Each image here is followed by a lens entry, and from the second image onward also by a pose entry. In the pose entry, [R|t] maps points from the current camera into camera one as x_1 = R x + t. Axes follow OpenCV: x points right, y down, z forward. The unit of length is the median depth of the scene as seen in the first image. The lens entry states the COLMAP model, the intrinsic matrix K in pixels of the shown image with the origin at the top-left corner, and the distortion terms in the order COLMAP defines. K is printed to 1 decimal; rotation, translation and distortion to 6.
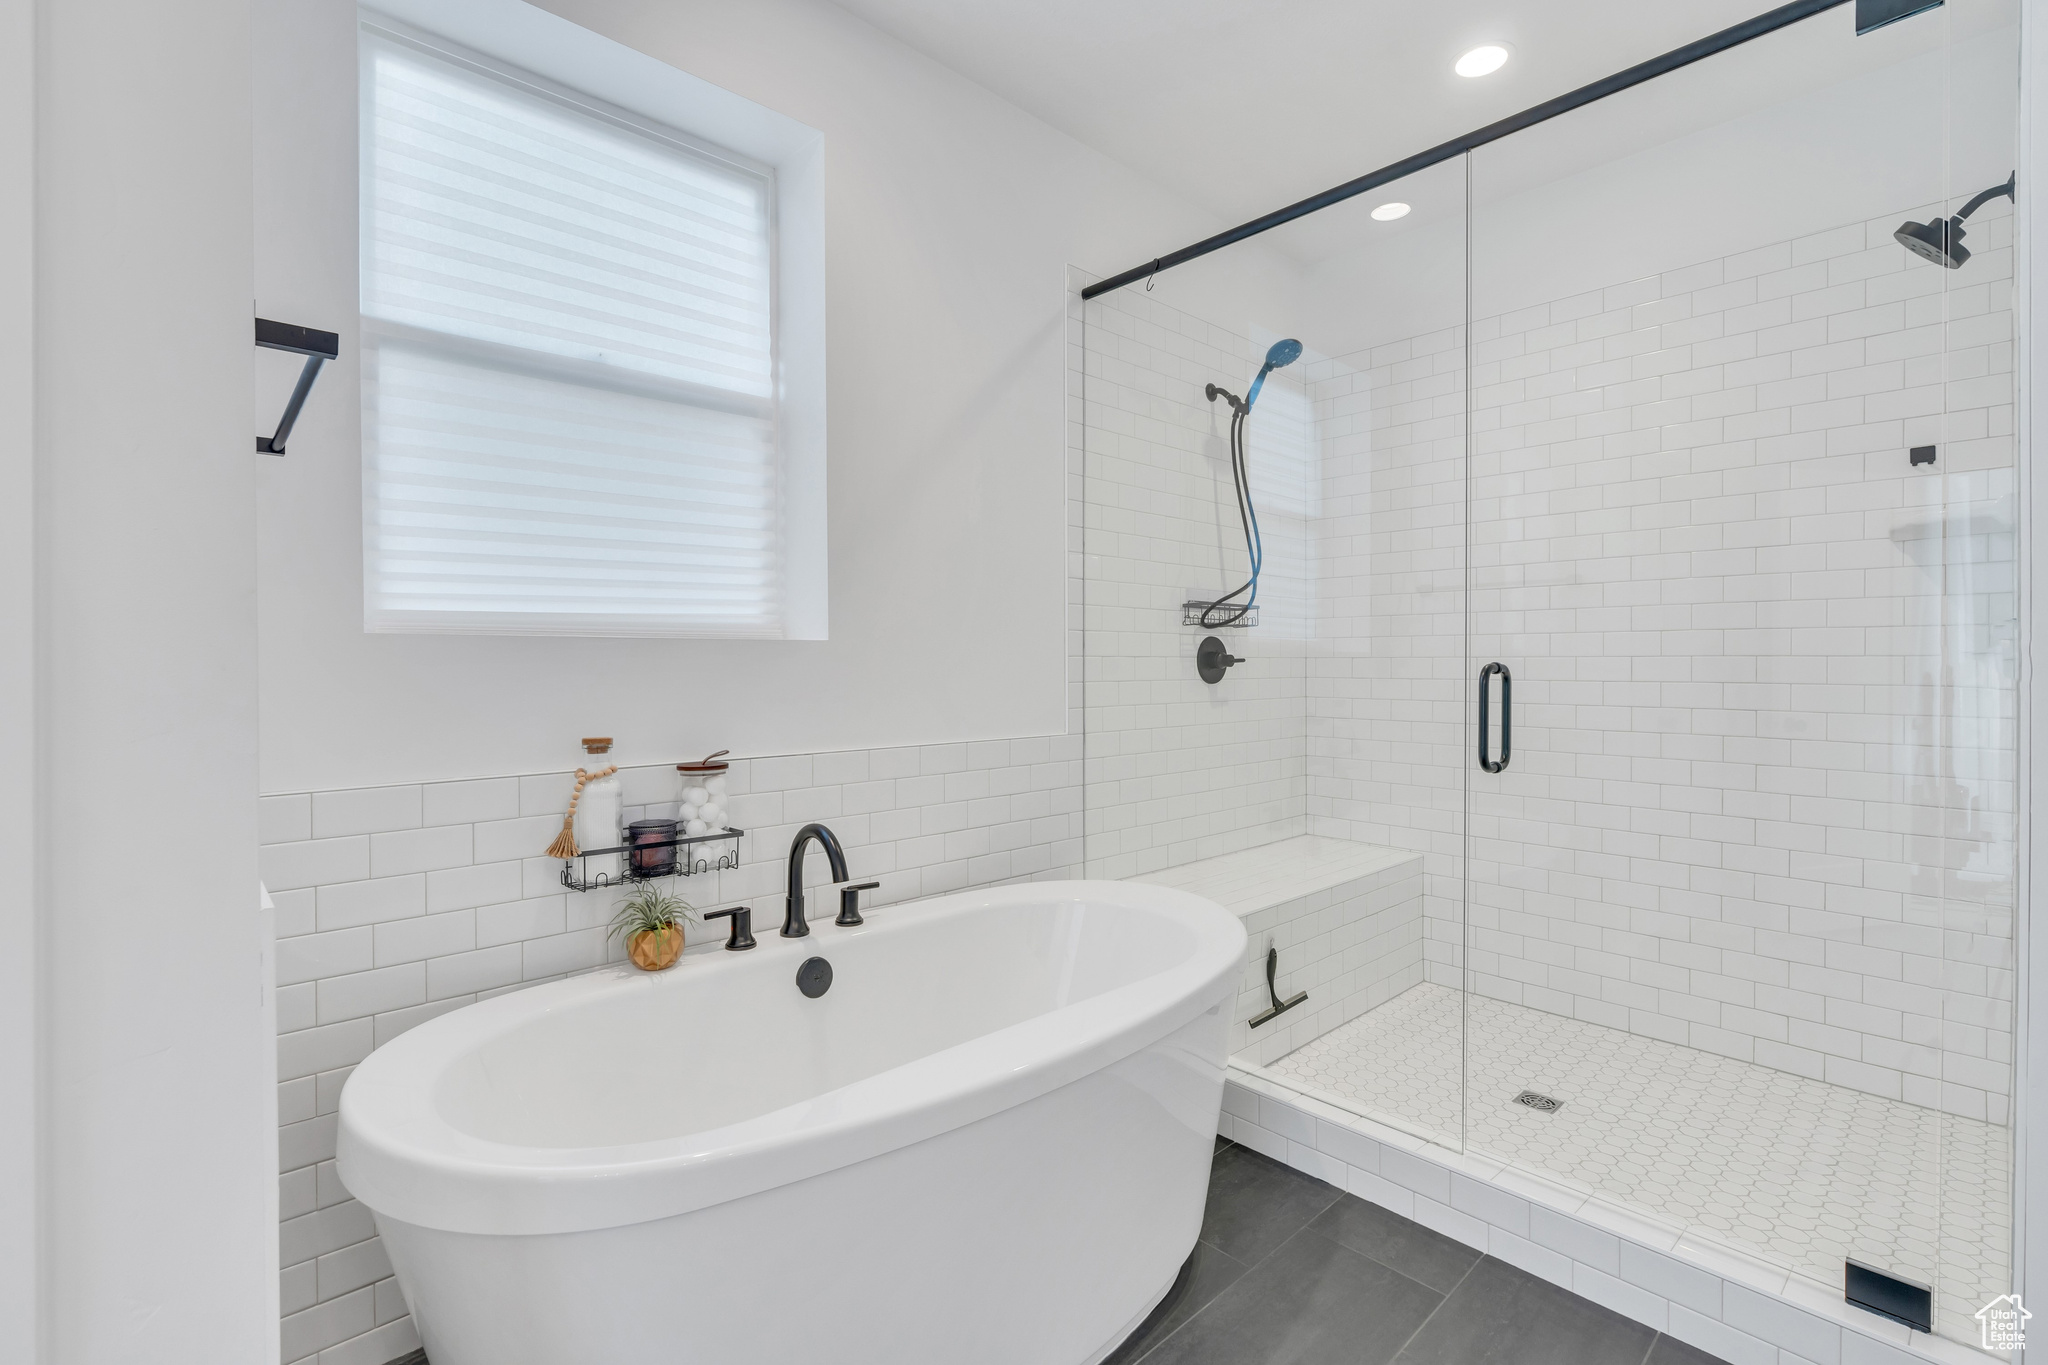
lens RADIAL K [[928.3, 0, 1028.3], [0, 928.3, 667.2], [0, 0, 1]] dist [-0.007204, 0.001844]
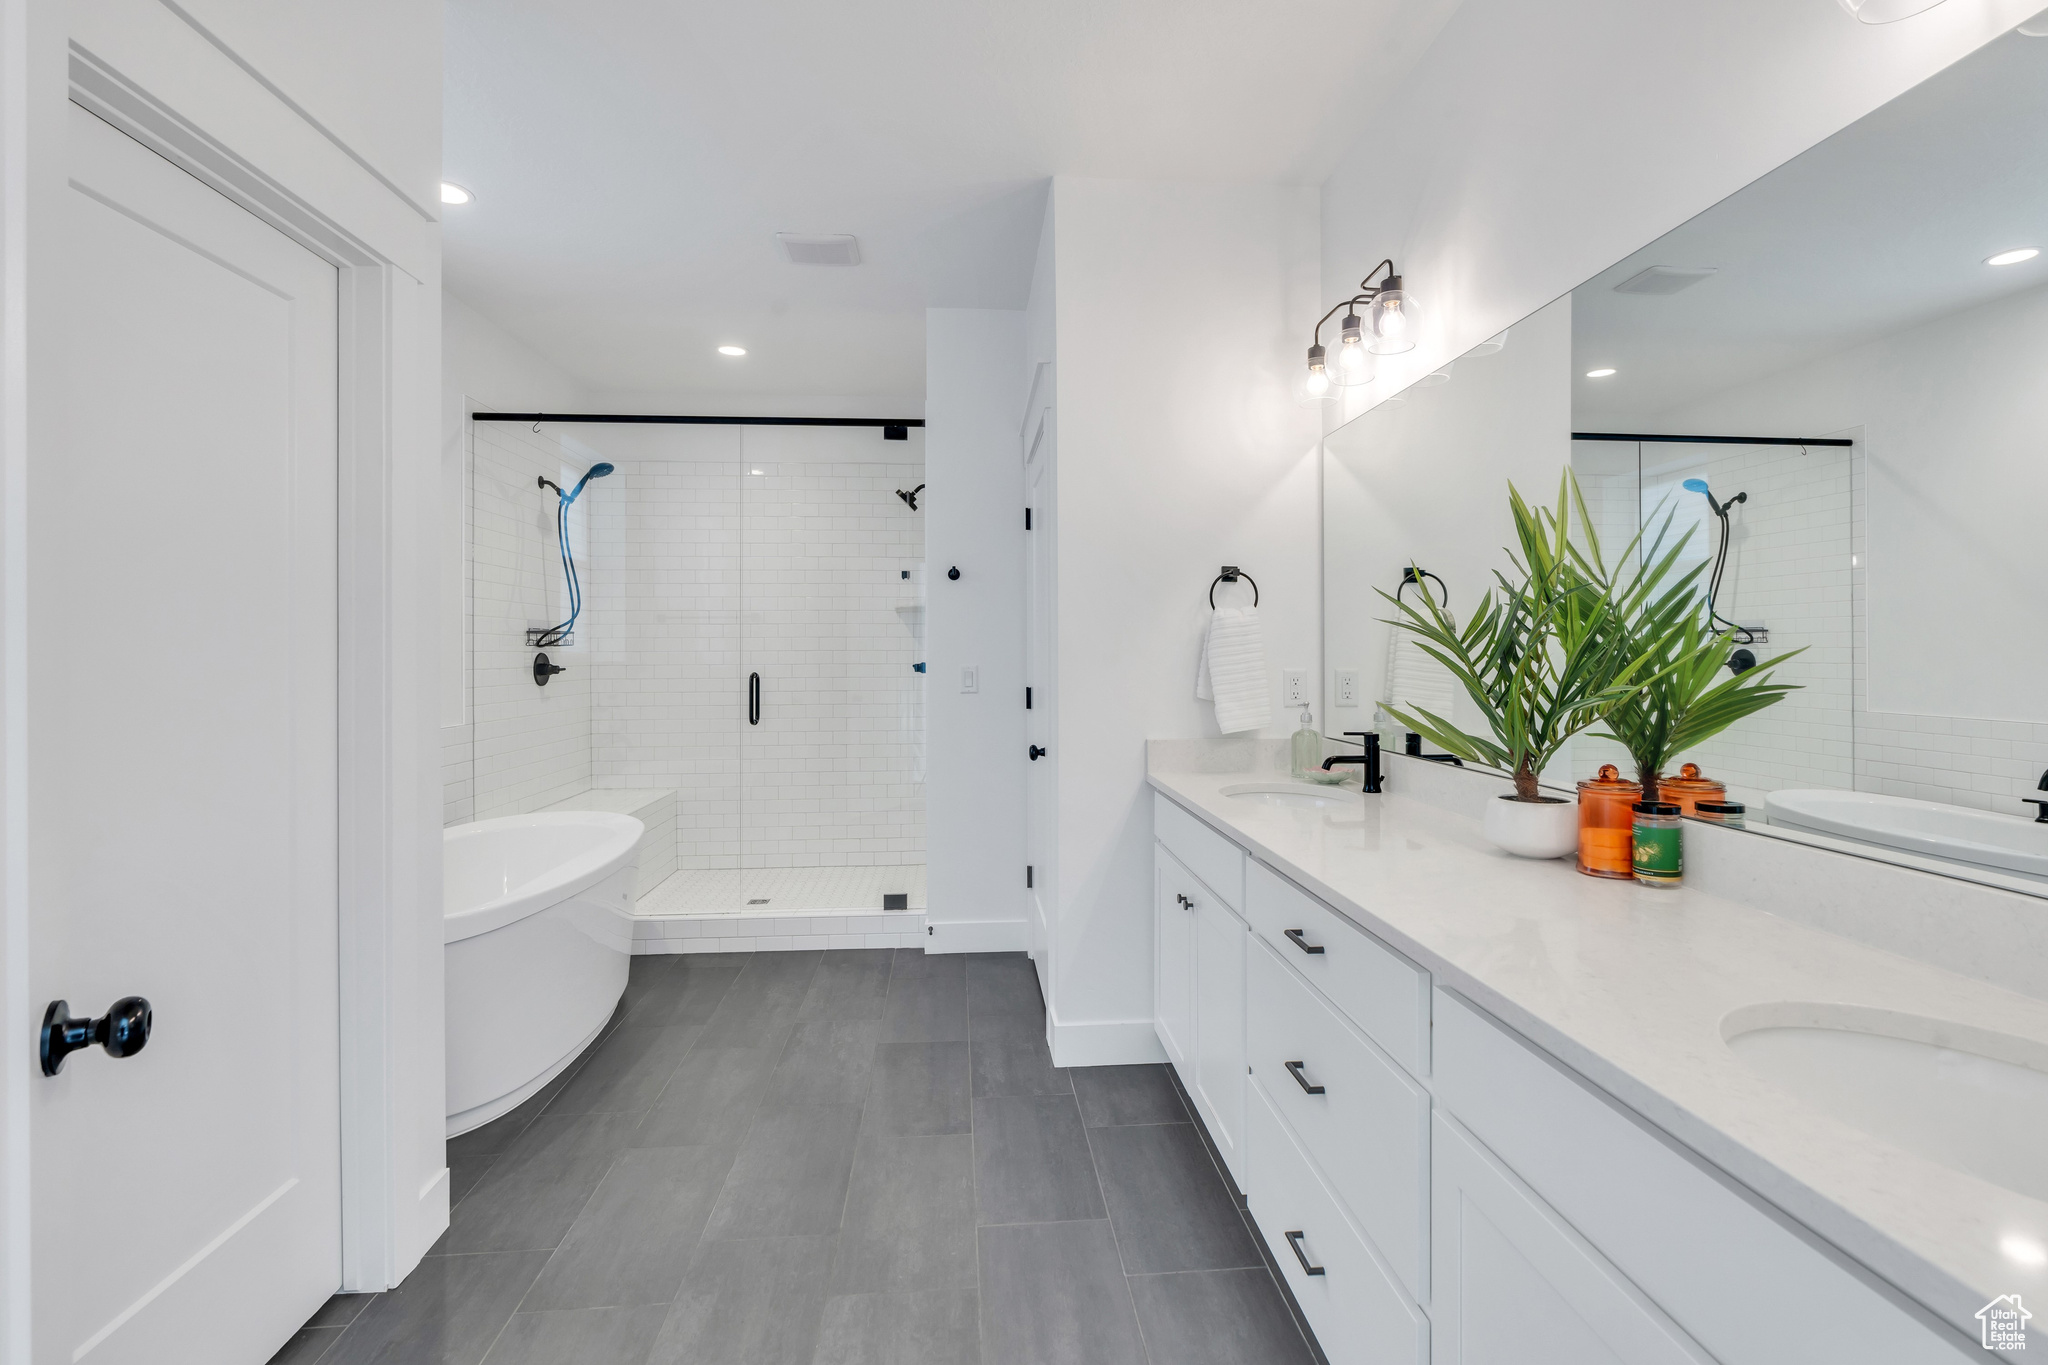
lens RADIAL K [[928.3, 0, 1027.7], [0, 928.3, 667.0], [0, 0, 1]] dist [-0.007204, 0.001844]
pose [[0.629078, -0.010102, 0.777276, -0.453864], [0.003951, 0.999944, 0.009798, -0.023039], [-0.777332, -0.003092, 0.629083, -0.493527]]
